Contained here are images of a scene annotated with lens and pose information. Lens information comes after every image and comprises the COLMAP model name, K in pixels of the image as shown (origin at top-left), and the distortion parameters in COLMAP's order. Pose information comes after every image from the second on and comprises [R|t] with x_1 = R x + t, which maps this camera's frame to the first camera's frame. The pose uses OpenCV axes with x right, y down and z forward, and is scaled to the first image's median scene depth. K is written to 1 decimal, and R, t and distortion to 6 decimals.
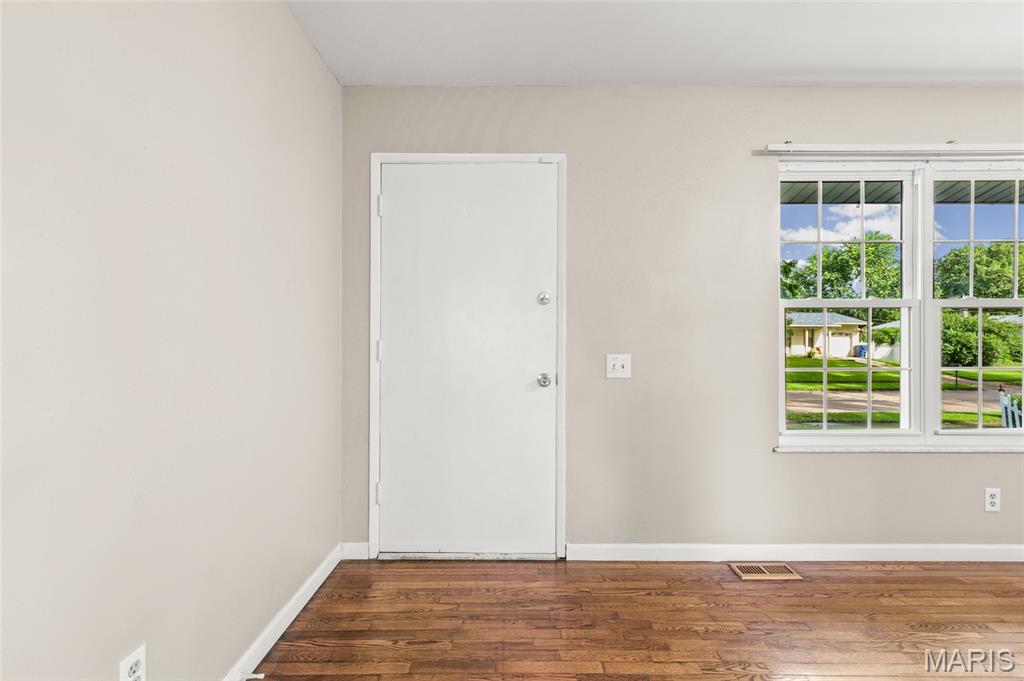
lens RADIAL K [[445.4, 0, 513.1], [0, 445.4, 338.2], [0, 0, 1]] dist [0.002550, 0.000006]
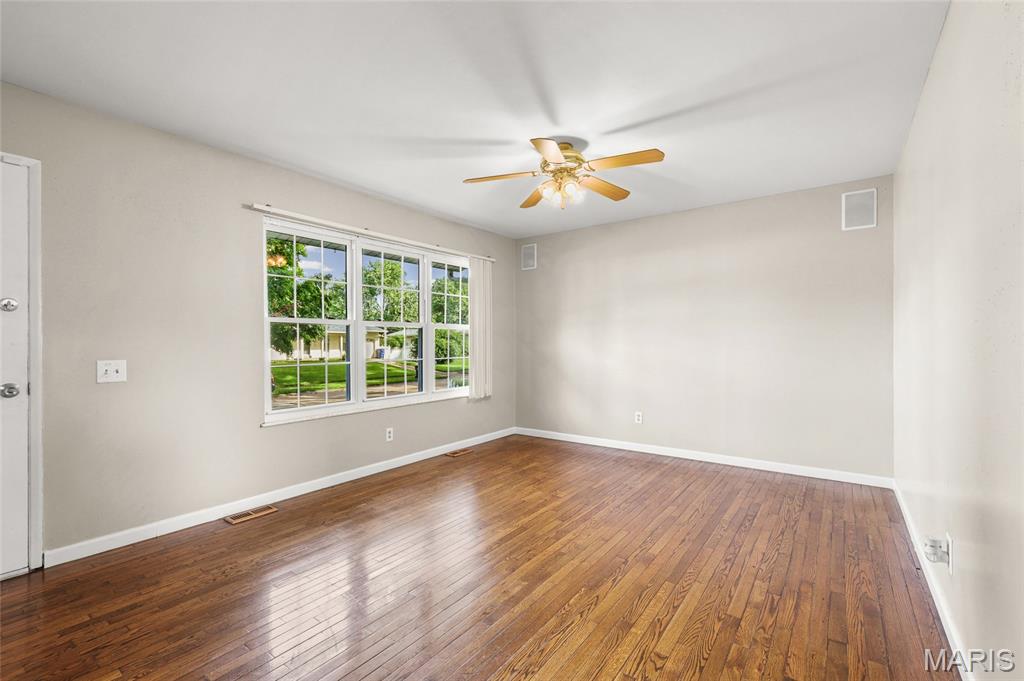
lens RADIAL K [[445.4, 0, 510.8], [0, 445.4, 343.4], [0, 0, 1]] dist [0.002550, 0.000006]
pose [[0.593382, -0.005404, 0.804903, -0.062722], [0.005582, 0.999981, 0.002598, -0.002894], [-0.804902, 0.002951, 0.593401, -0.432839]]
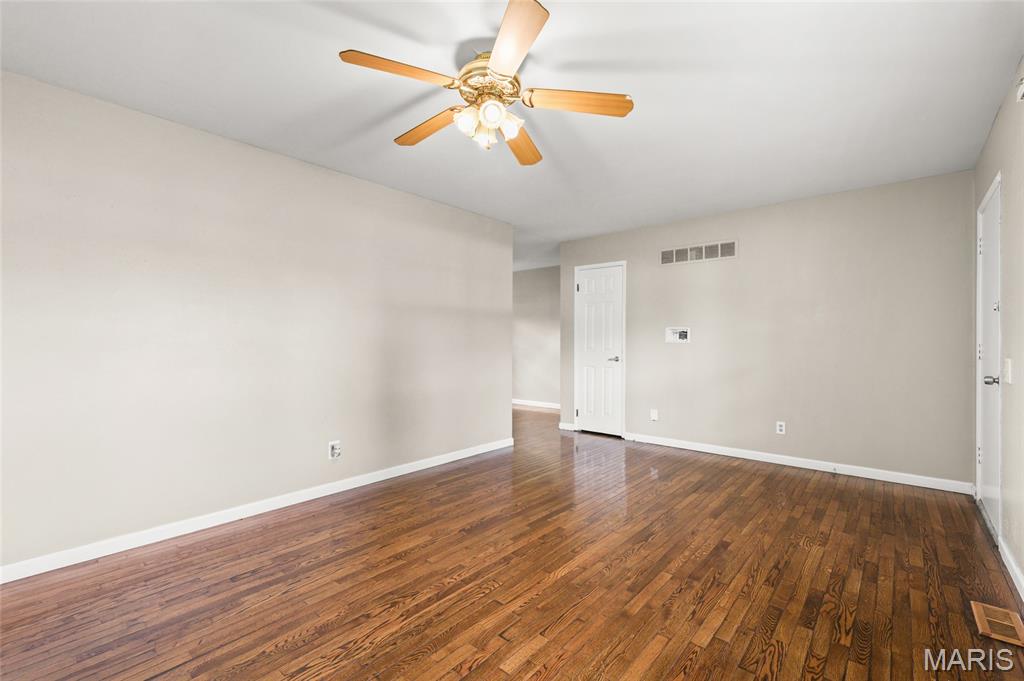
lens RADIAL K [[445.4, 0, 511.4], [0, 445.4, 335.2], [0, 0, 1]] dist [0.002550, 0.000006]
pose [[-0.655943, -0.010599, -0.754736, 1.681262], [0.000360, 0.999897, -0.014355, -0.000726], [0.754810, -0.009688, -0.655872, 0.814124]]
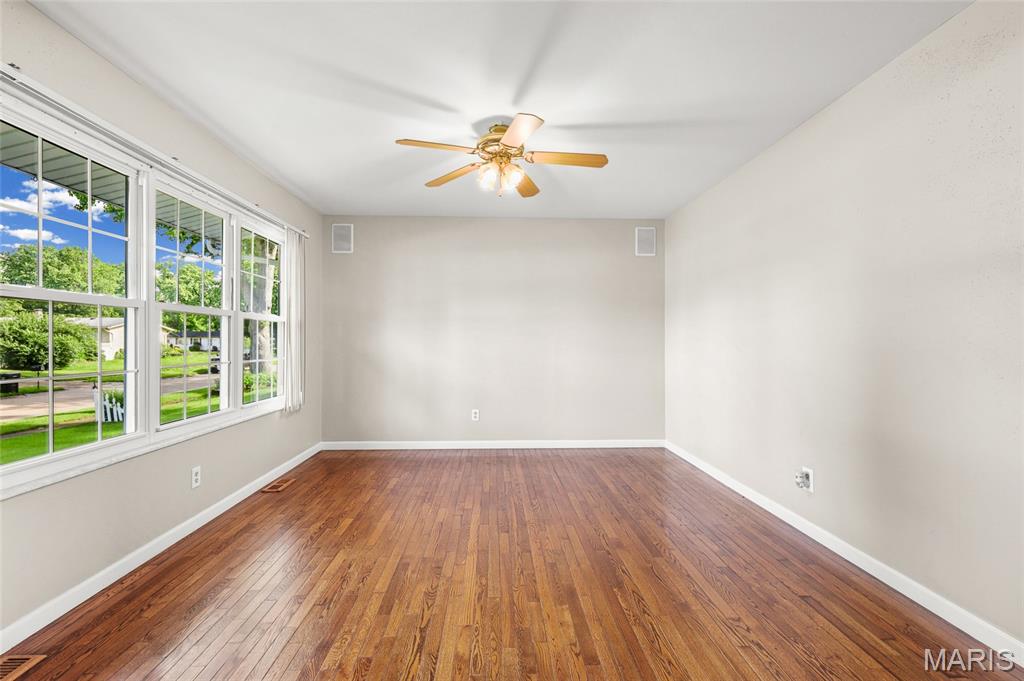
lens RADIAL K [[445.4, 0, 510.7], [0, 445.4, 340.4], [0, 0, 1]] dist [0.002550, 0.000006]
pose [[-0.040986, -0.001130, 0.999159, -0.130468], [-0.001953, 0.999998, 0.001051, -0.000536], [-0.999158, -0.001908, -0.040988, 0.219937]]
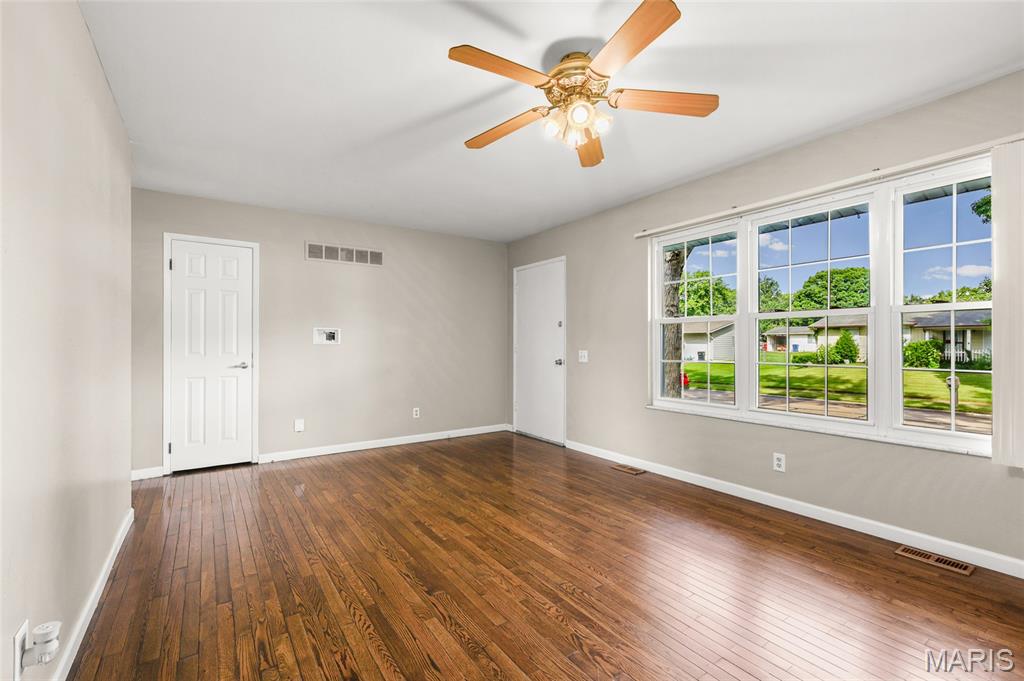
lens RADIAL K [[445.4, 0, 512.3], [0, 445.4, 338.3], [0, 0, 1]] dist [0.002550, 0.000006]
pose [[0.568776, -0.010460, -0.822426, 1.697691], [0.002239, 0.999935, -0.011169, 0.002862], [0.822489, 0.004511, 0.568763, -0.410743]]
